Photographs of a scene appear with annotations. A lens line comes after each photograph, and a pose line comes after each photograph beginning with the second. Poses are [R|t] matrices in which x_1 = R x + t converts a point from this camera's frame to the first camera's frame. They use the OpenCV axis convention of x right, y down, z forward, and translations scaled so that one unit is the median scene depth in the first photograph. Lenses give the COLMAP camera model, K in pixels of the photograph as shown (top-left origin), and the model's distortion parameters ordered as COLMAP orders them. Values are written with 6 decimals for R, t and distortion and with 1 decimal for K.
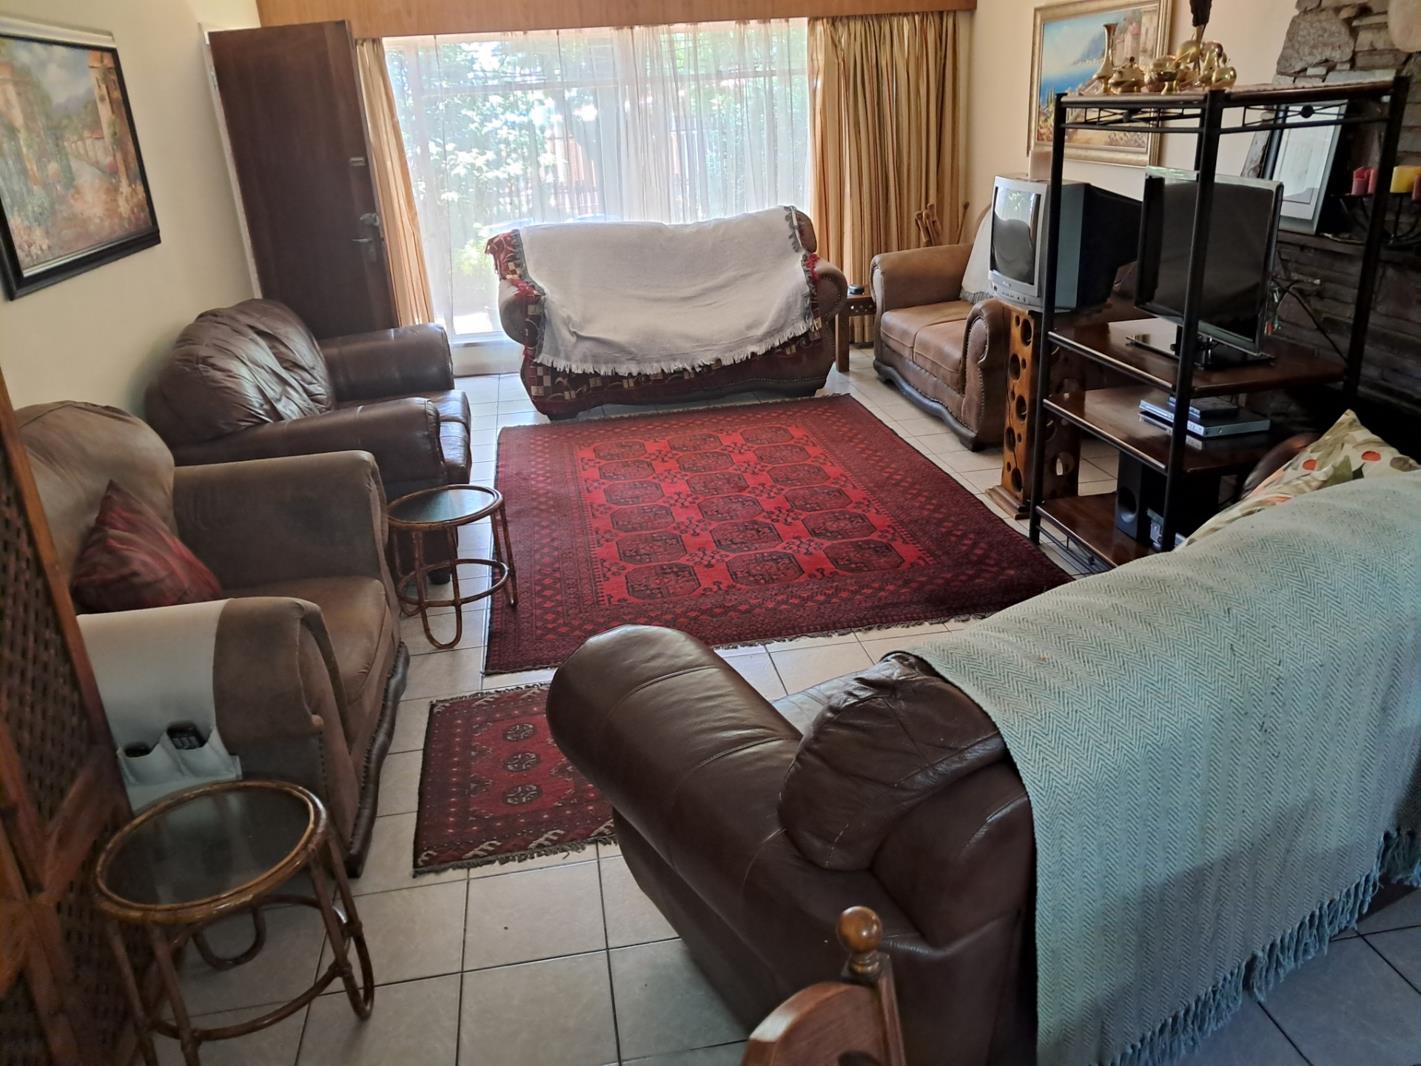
lens RADIAL K [[1096.7, 0, 710.5], [0, 1096.7, 533.0], [0, 0, 1]] dist [0.000877, -0.007138]
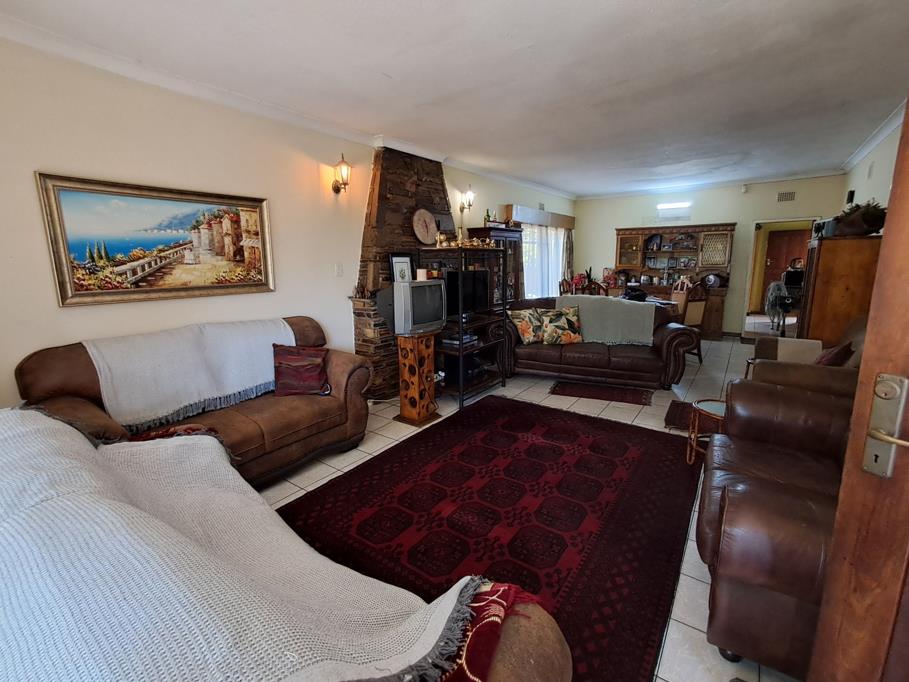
lens RADIAL K [[374.3, 0, 454.5], [0, 374.3, 341.0], [0, 0, 1]] dist [0.000228, -0.000106]
pose [[-0.679384, -0.081125, 0.729285, -0.316821], [0.324599, 0.858112, 0.397844, -0.464924], [-0.658083, 0.507014, -0.556655, 1.337390]]
